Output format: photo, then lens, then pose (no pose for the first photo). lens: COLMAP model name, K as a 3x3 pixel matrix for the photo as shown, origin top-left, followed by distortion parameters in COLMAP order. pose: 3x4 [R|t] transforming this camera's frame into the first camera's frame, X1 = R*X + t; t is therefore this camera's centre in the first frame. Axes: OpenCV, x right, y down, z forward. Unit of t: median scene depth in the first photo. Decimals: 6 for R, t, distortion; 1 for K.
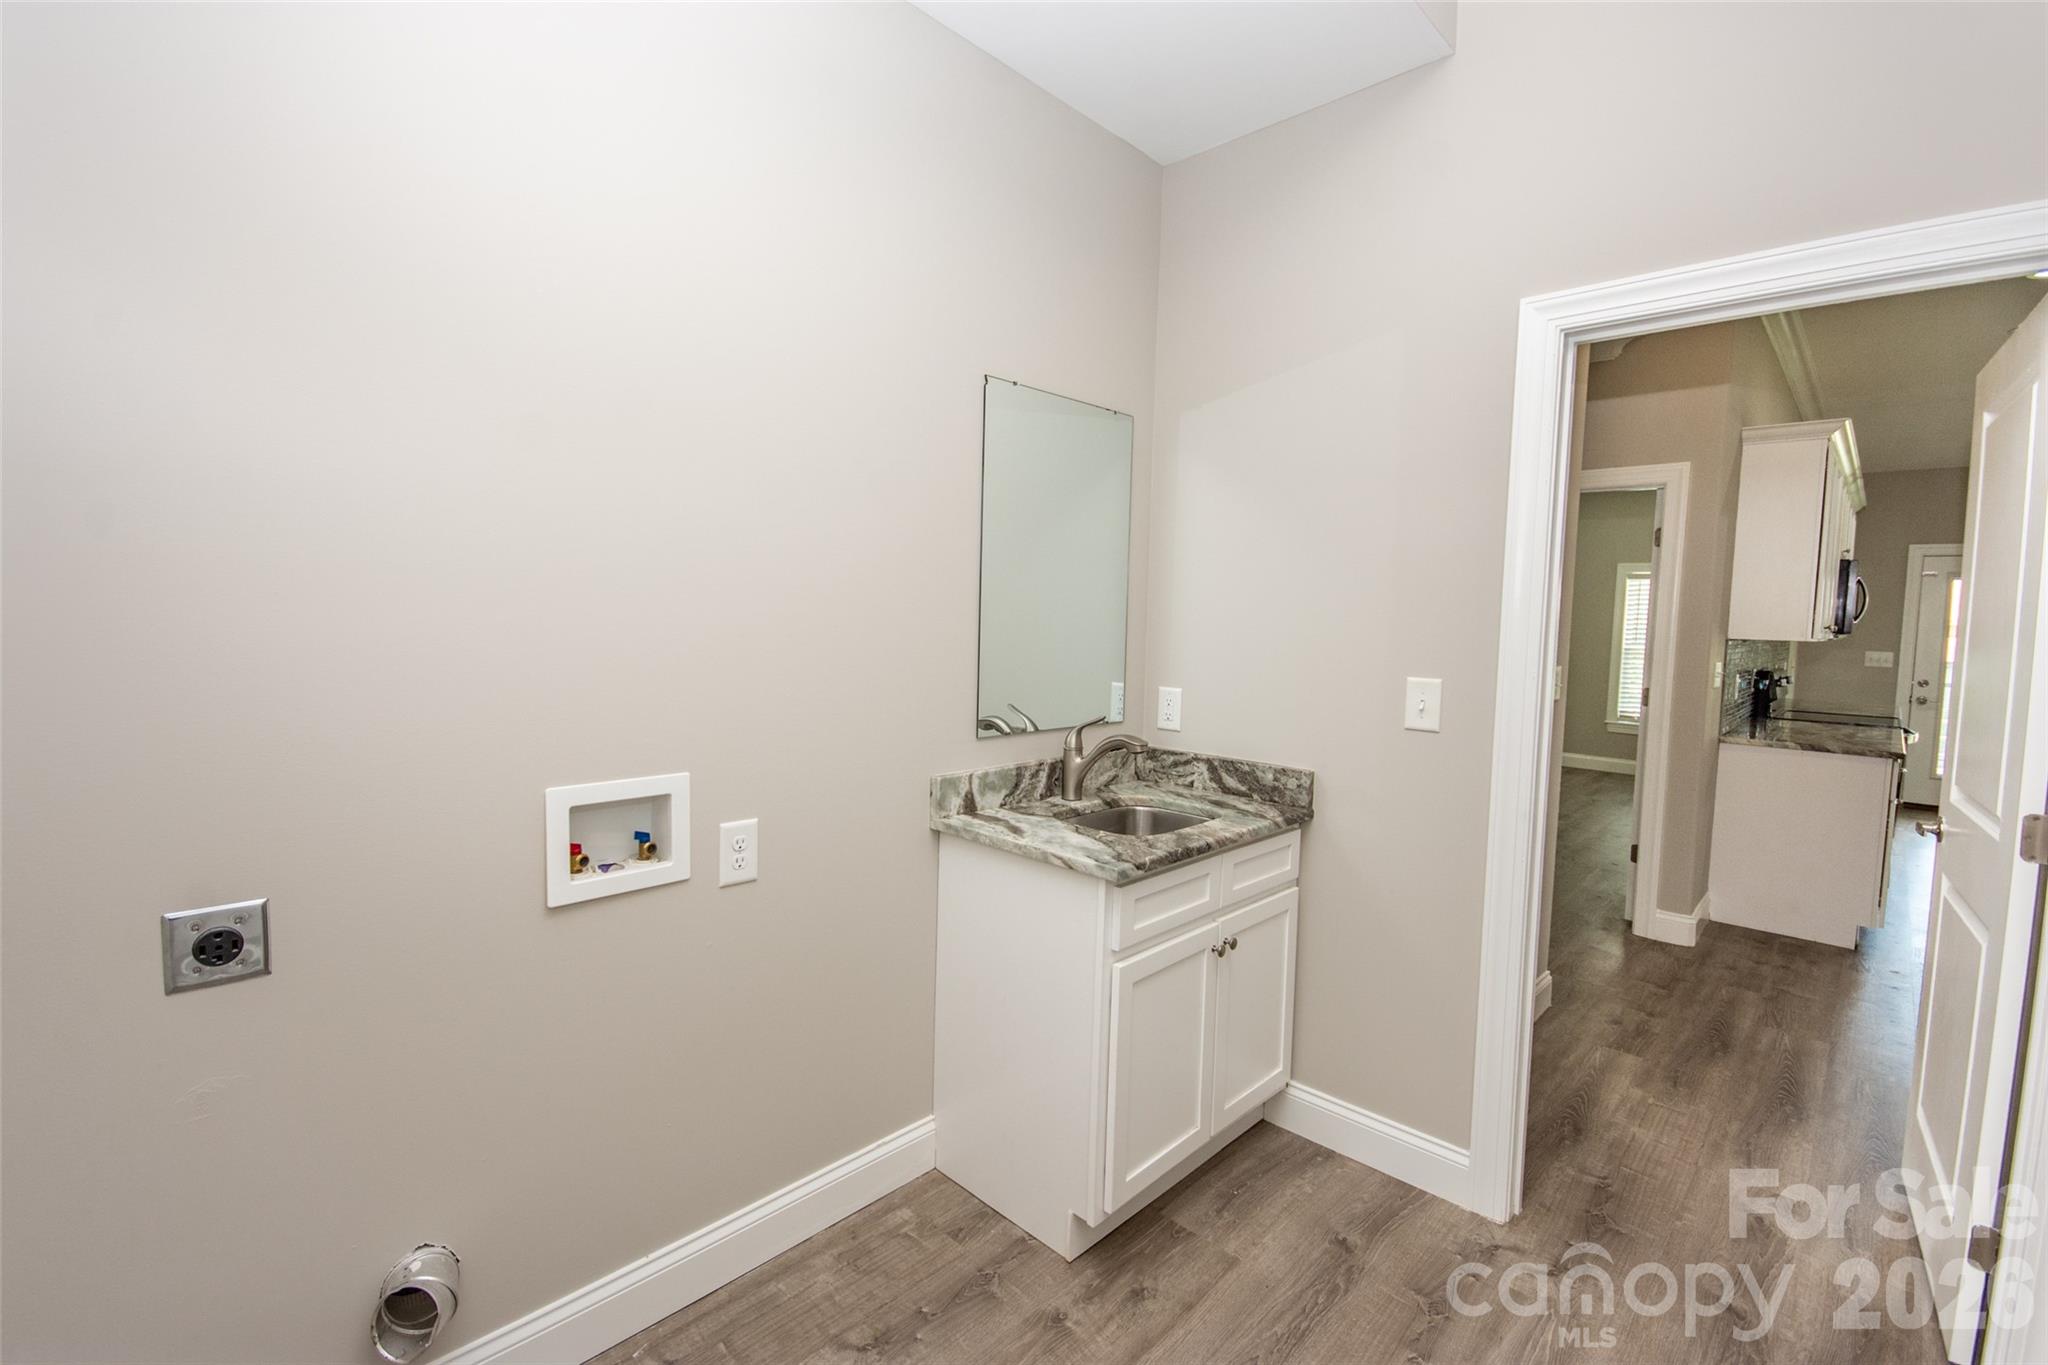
lens RADIAL K [[901.6, 0, 1028.8], [0, 901.6, 670.4], [0, 0, 1]] dist [-0.000005, 0.000025]
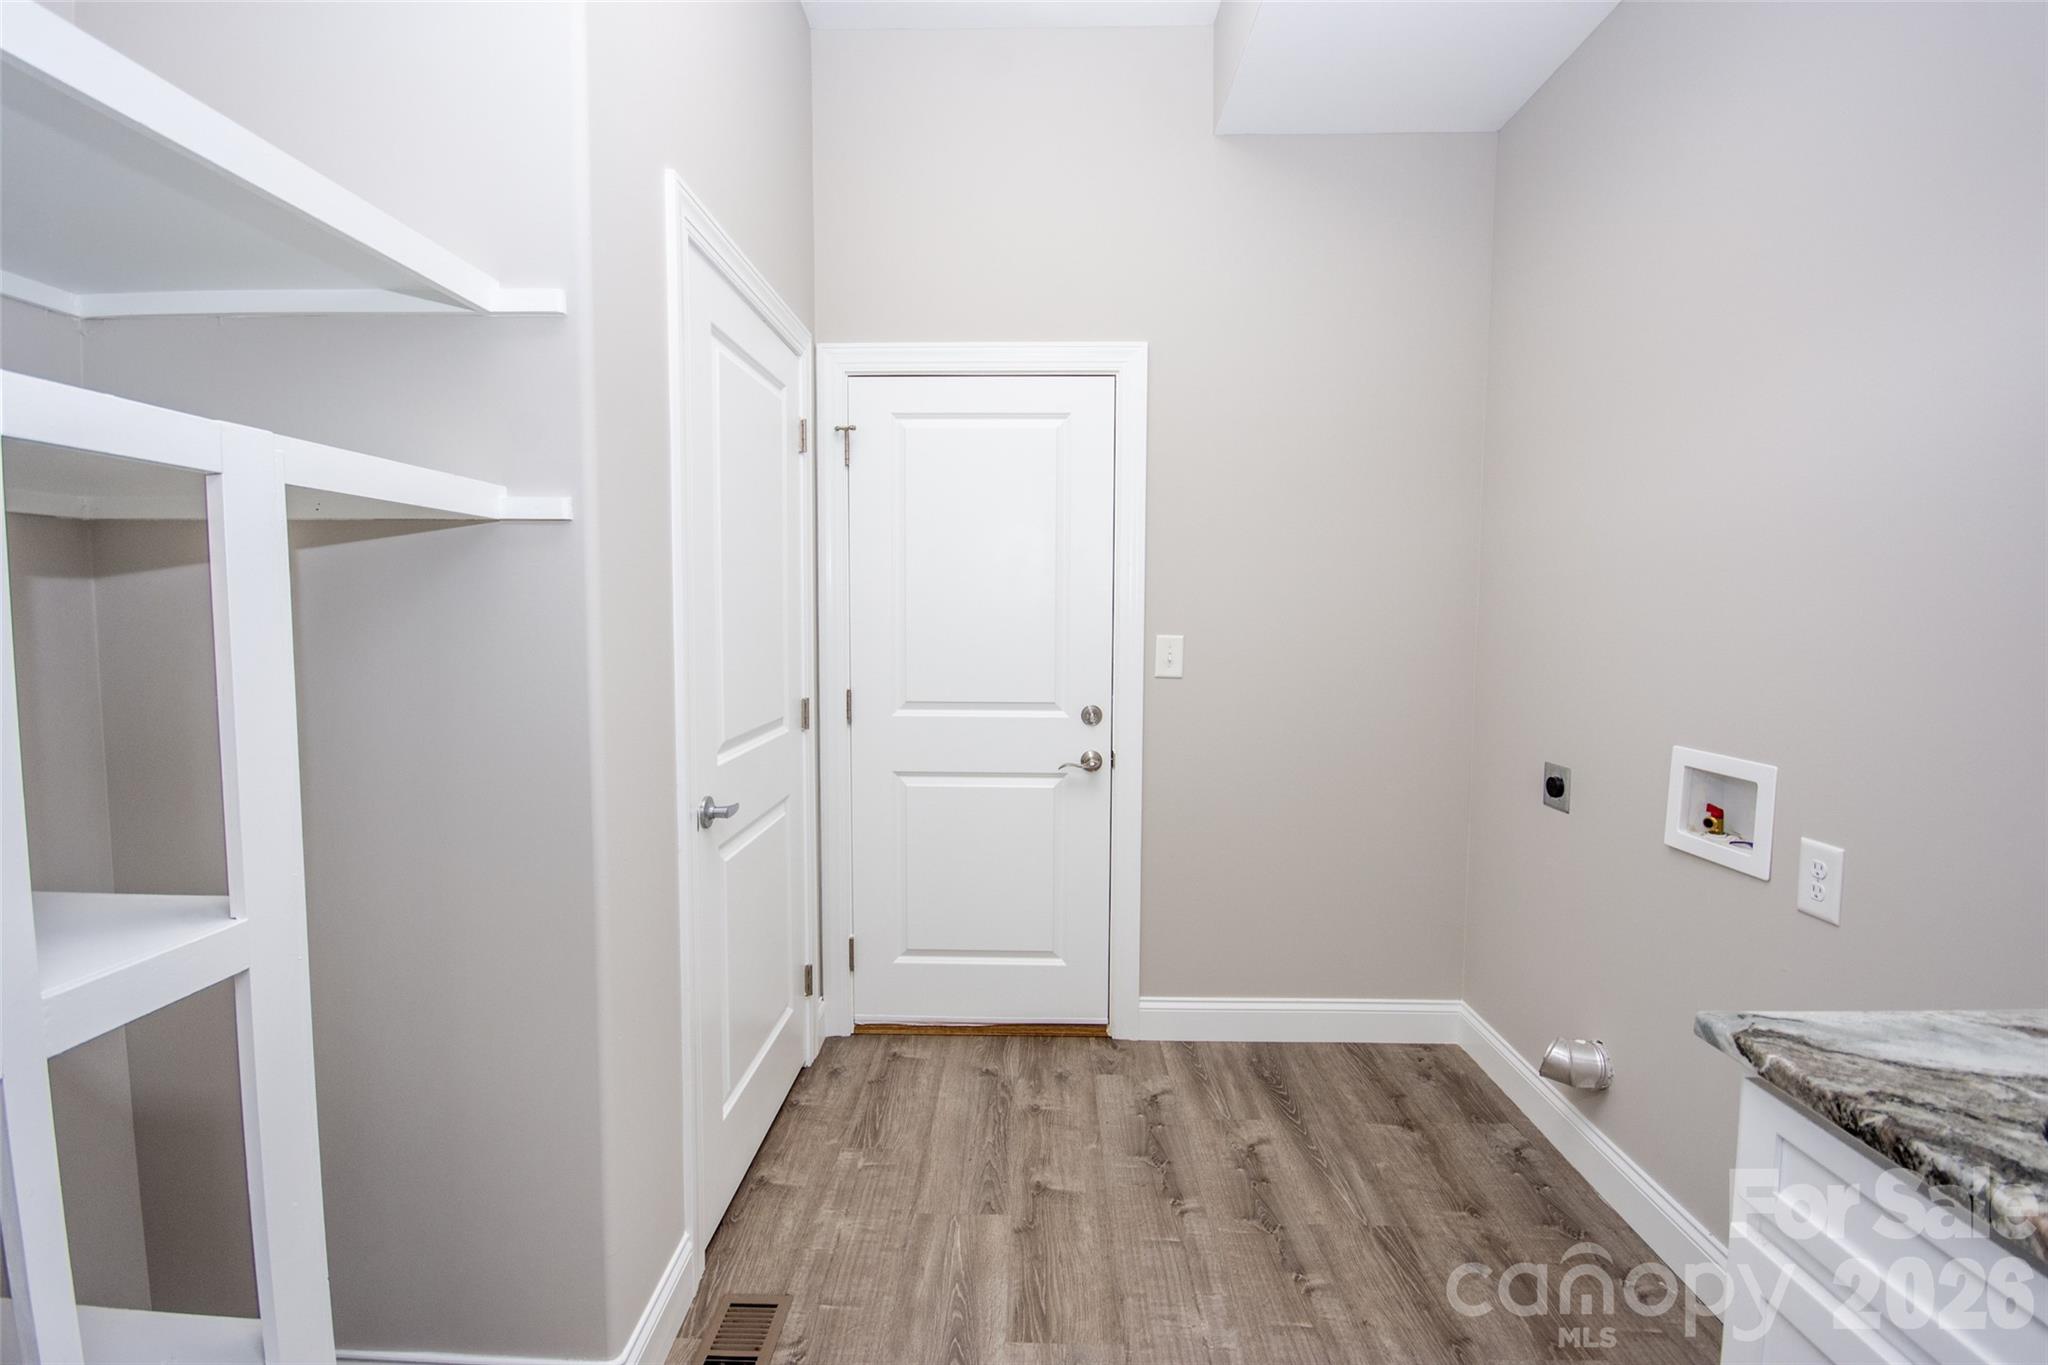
lens RADIAL K [[901.6, 0, 1028.8], [0, 901.6, 670.4], [0, 0, 1]] dist [-0.000005, 0.000025]
pose [[-0.731367, 0.011777, -0.681883, 0.787457], [-0.075524, 0.992302, 0.098143, -0.017687], [0.677790, 0.123277, -0.724847, 1.096361]]
